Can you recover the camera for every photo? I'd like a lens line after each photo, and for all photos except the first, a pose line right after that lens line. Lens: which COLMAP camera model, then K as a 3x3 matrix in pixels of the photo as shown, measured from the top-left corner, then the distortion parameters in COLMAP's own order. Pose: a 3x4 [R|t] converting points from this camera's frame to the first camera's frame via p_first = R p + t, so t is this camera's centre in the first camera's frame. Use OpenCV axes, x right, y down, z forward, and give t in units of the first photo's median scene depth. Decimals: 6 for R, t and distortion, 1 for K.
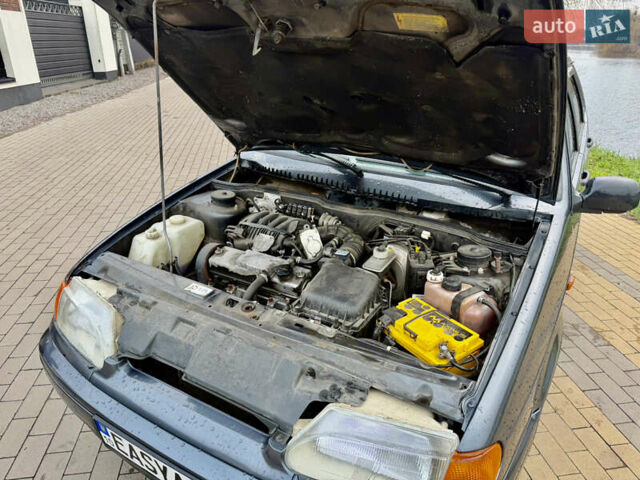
lens RADIAL K [[454.3, 0, 321.6], [0, 454.3, 243.8], [0, 0, 1]] dist [0.039769, -0.062804]
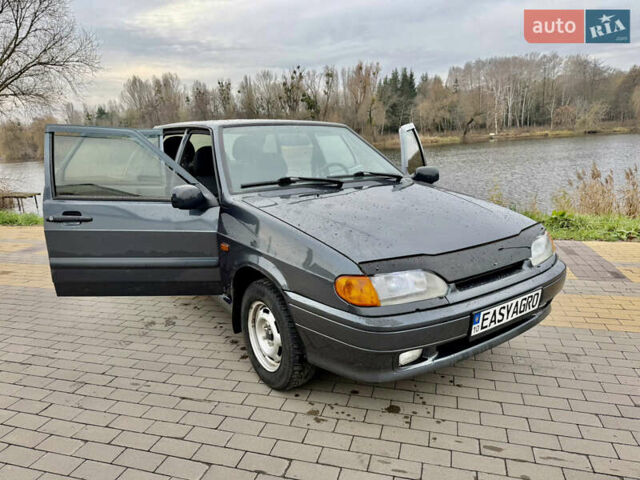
lens RADIAL K [[454.3, 0, 321.6], [0, 454.3, 243.8], [0, 0, 1]] dist [0.039769, -0.062804]
pose [[0.415378, -0.234957, 0.878781, -0.201416], [0.414820, 0.908695, 0.046880, -0.011125], [-0.809559, 0.345063, 0.474916, 0.062402]]
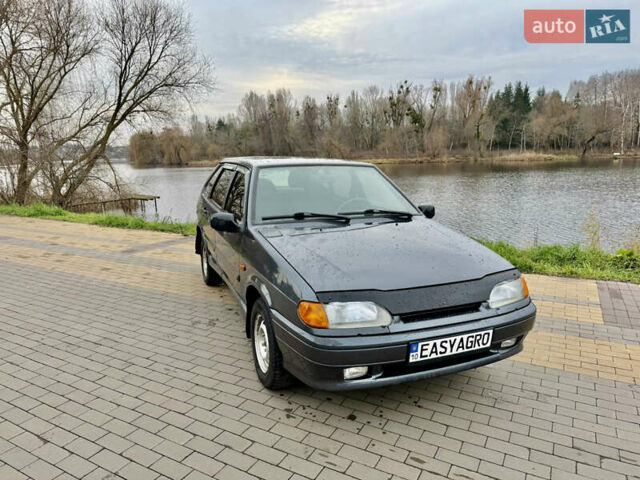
lens RADIAL K [[451.7, 0, 320.0], [0, 451.7, 240.0], [0, 0, 1]] dist [0.085284, -0.150227]
pose [[0.609811, -0.169729, 0.774159, -0.207366], [0.345674, 0.935953, -0.067089, -0.000586], [-0.713190, 0.308518, 0.629426, 0.000111]]
